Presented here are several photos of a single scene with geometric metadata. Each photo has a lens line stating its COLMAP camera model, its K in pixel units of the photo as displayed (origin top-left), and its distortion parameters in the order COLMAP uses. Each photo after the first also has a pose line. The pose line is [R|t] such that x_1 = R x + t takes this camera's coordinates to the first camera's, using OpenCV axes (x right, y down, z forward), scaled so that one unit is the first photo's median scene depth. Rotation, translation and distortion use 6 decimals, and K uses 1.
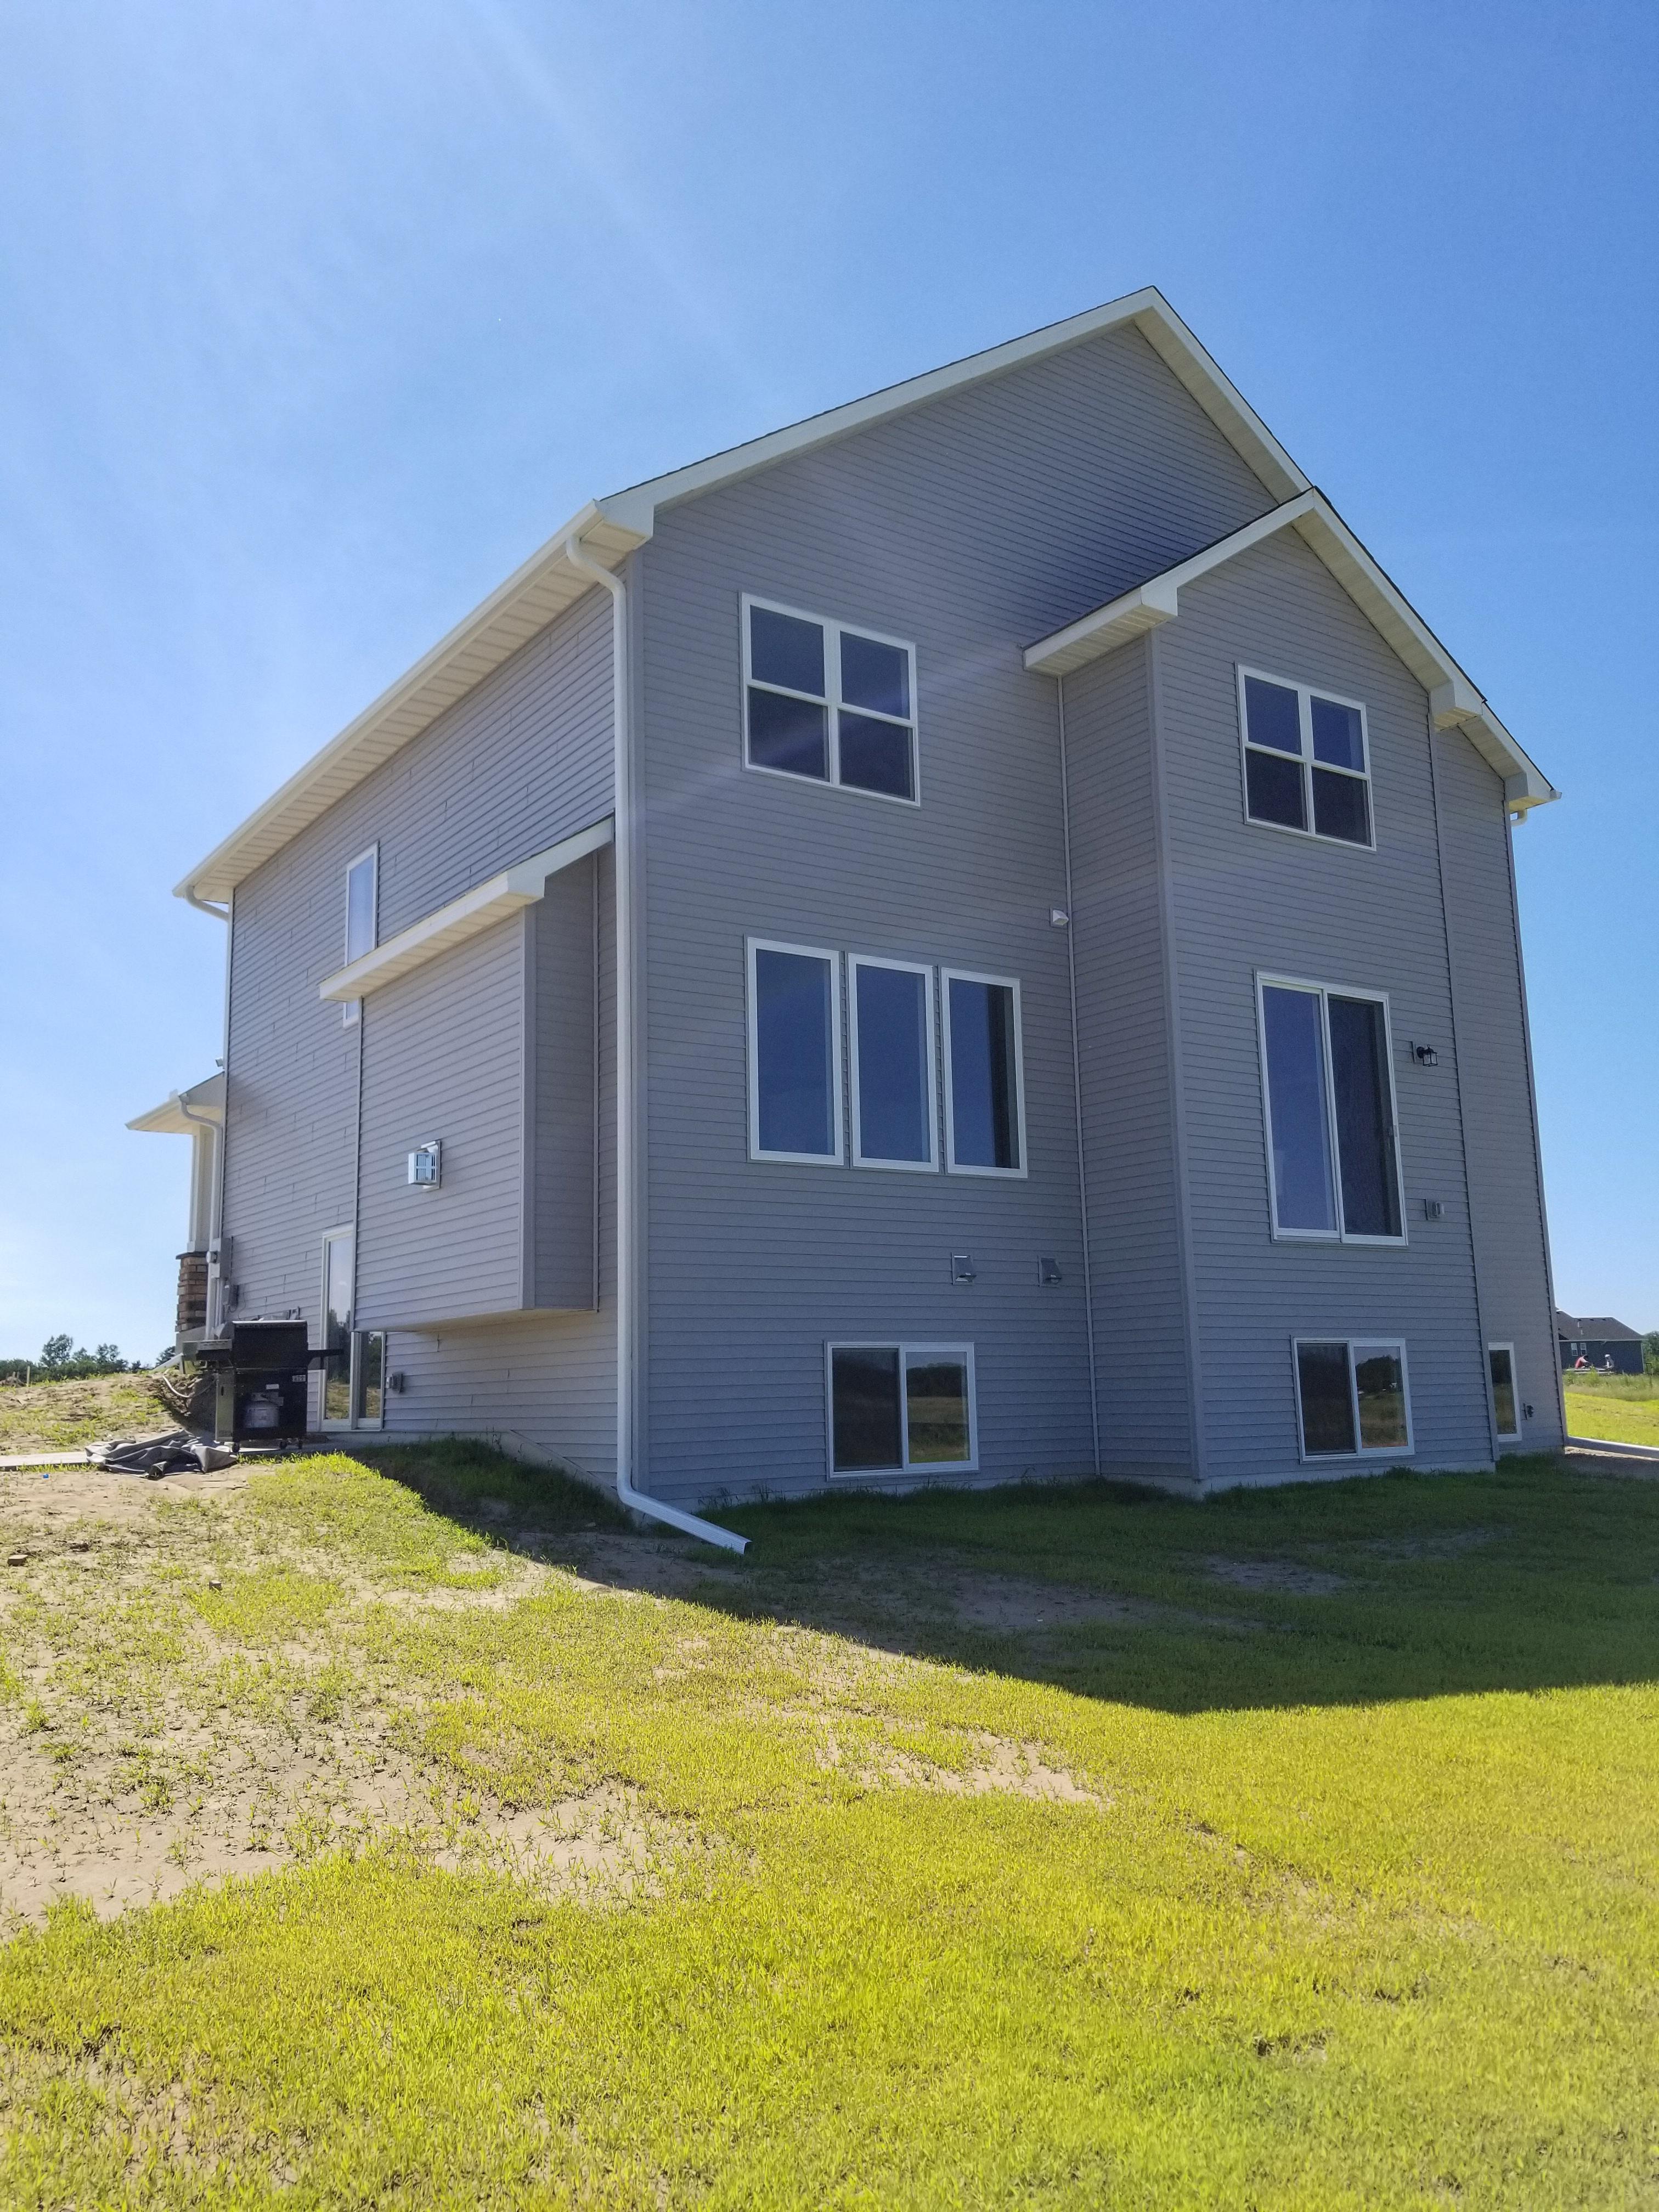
lens RADIAL K [[1743.7, 0, 827.7], [0, 1743.7, 1106.2], [0, 0, 1]] dist [-0.004575, -0.003120]
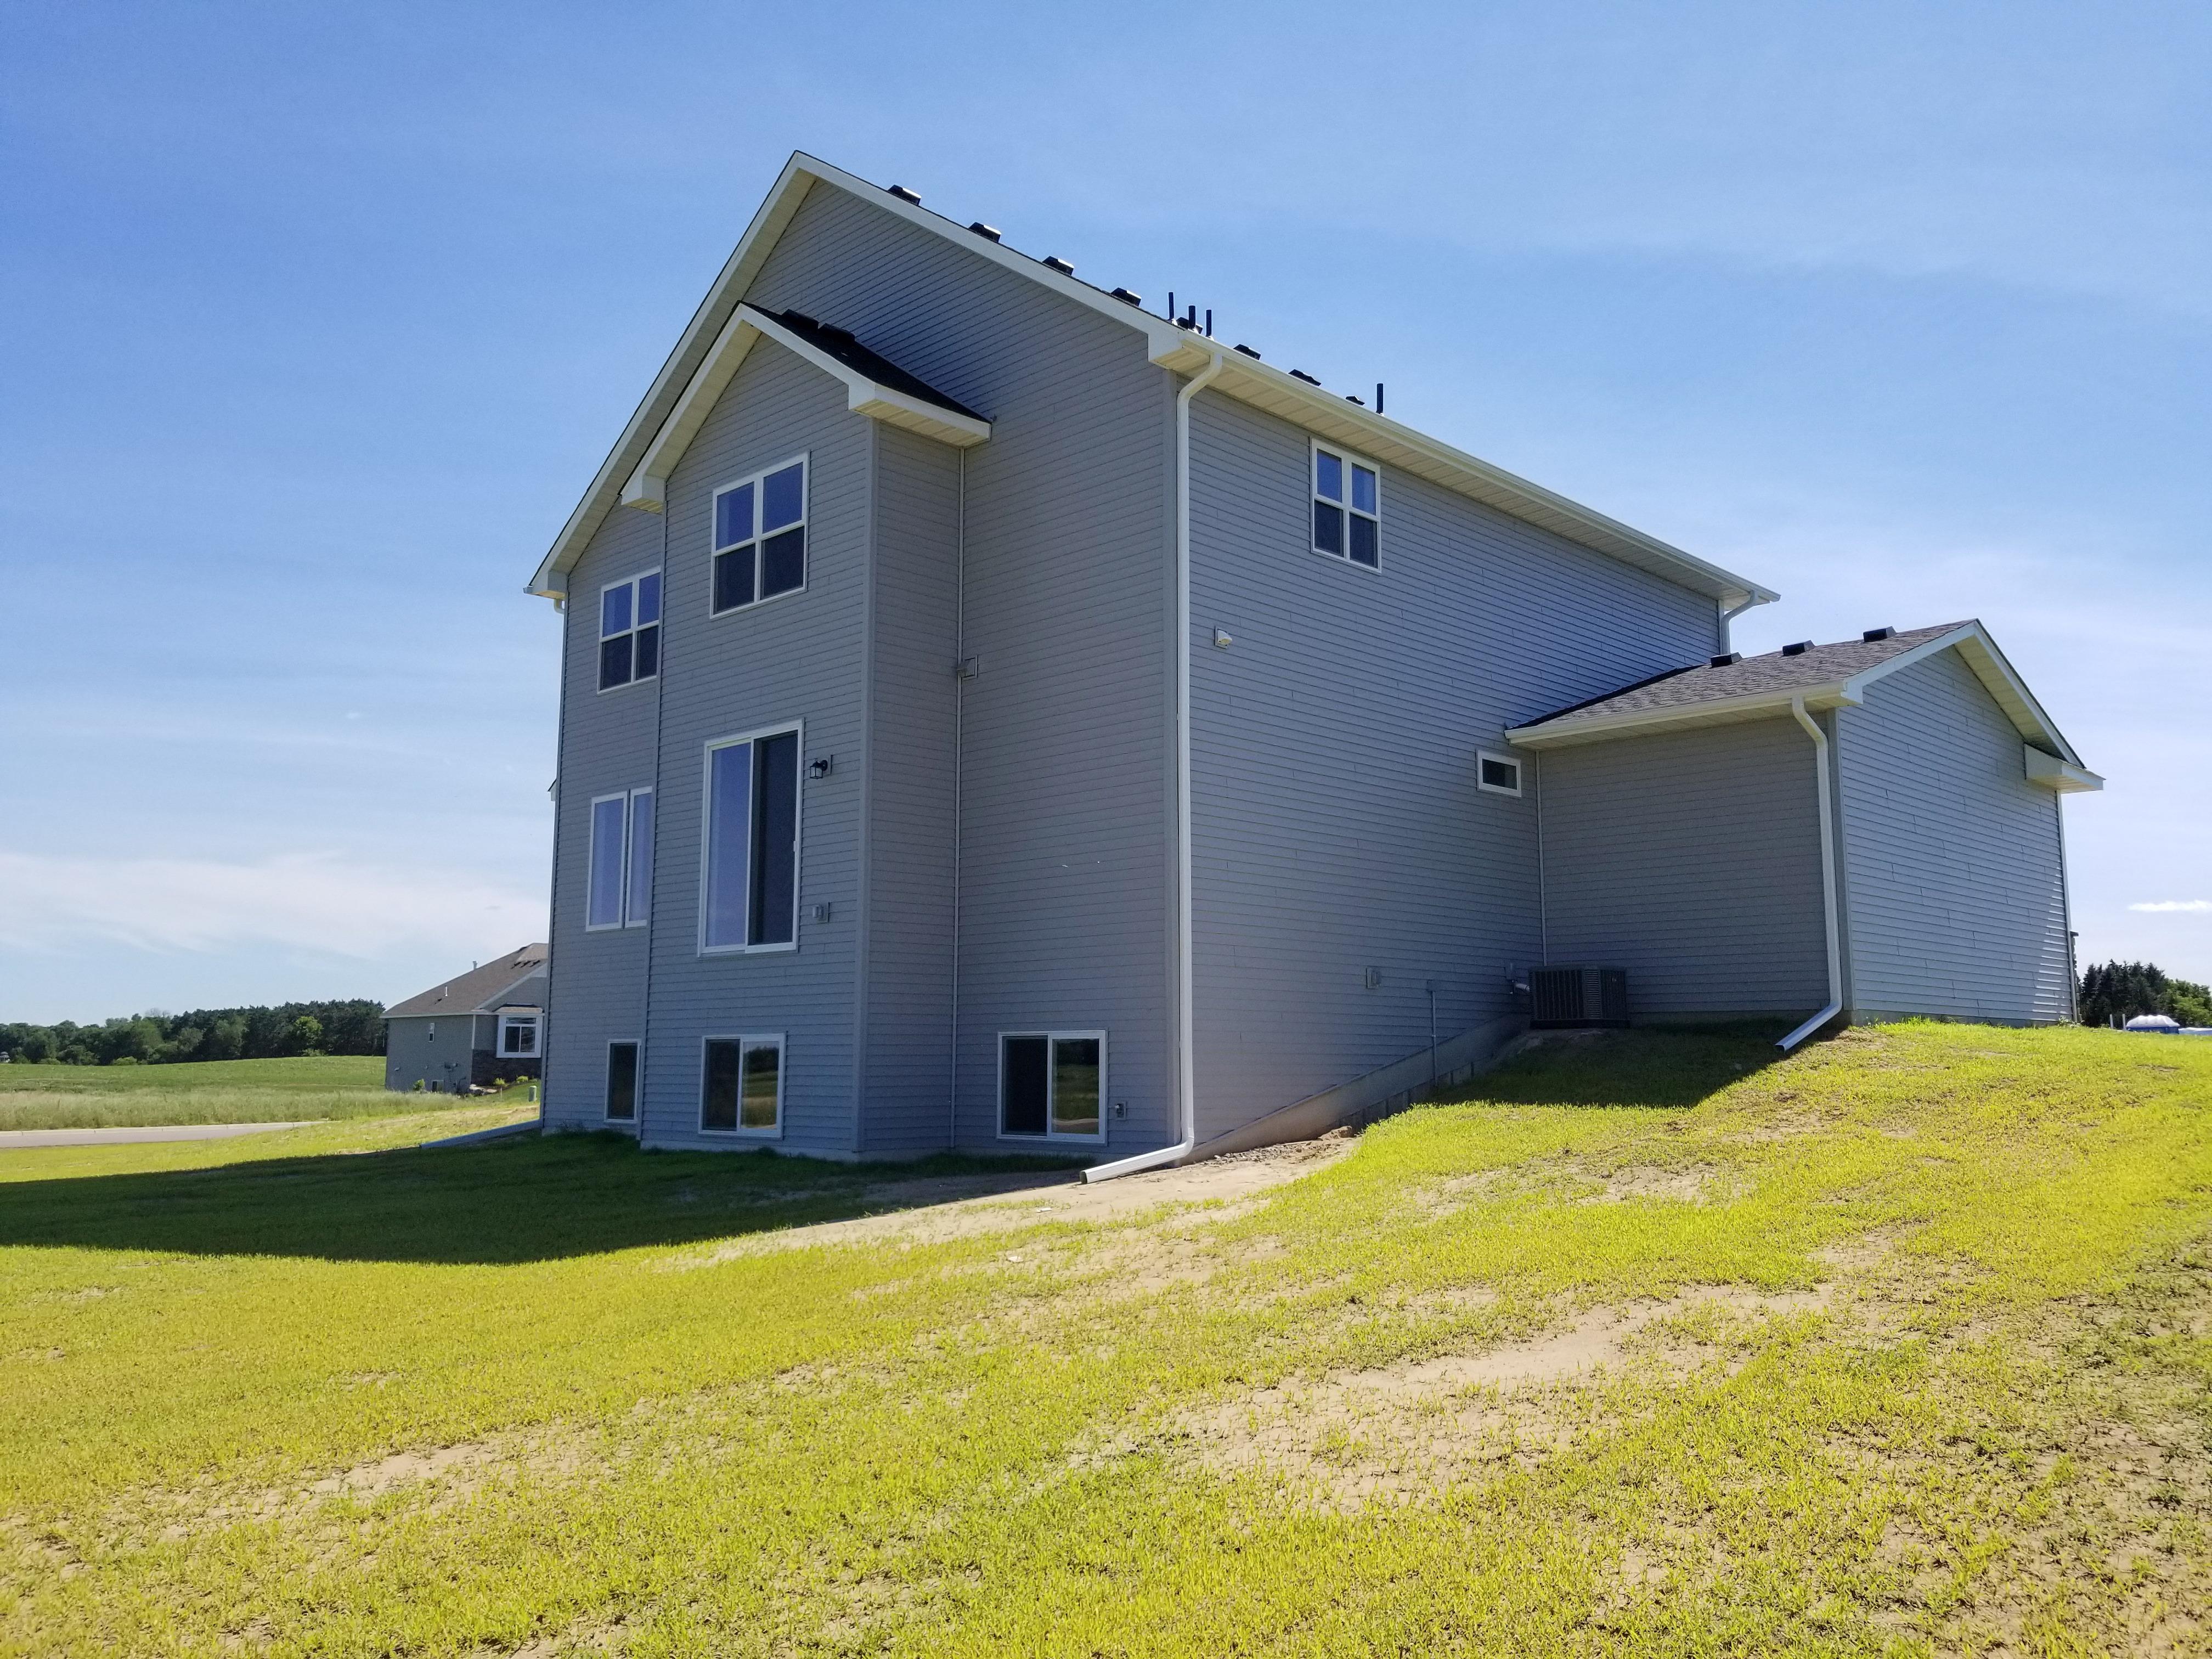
lens RADIAL K [[1743.7, 0, 1104.9], [0, 1743.7, 826.0], [0, 0, 1]] dist [-0.004575, -0.003120]
pose [[0.207975, -0.113069, -0.971577, 1.493422], [0.153031, 0.984826, -0.081854, 0.126669], [0.966089, -0.131657, 0.222122, 0.980253]]
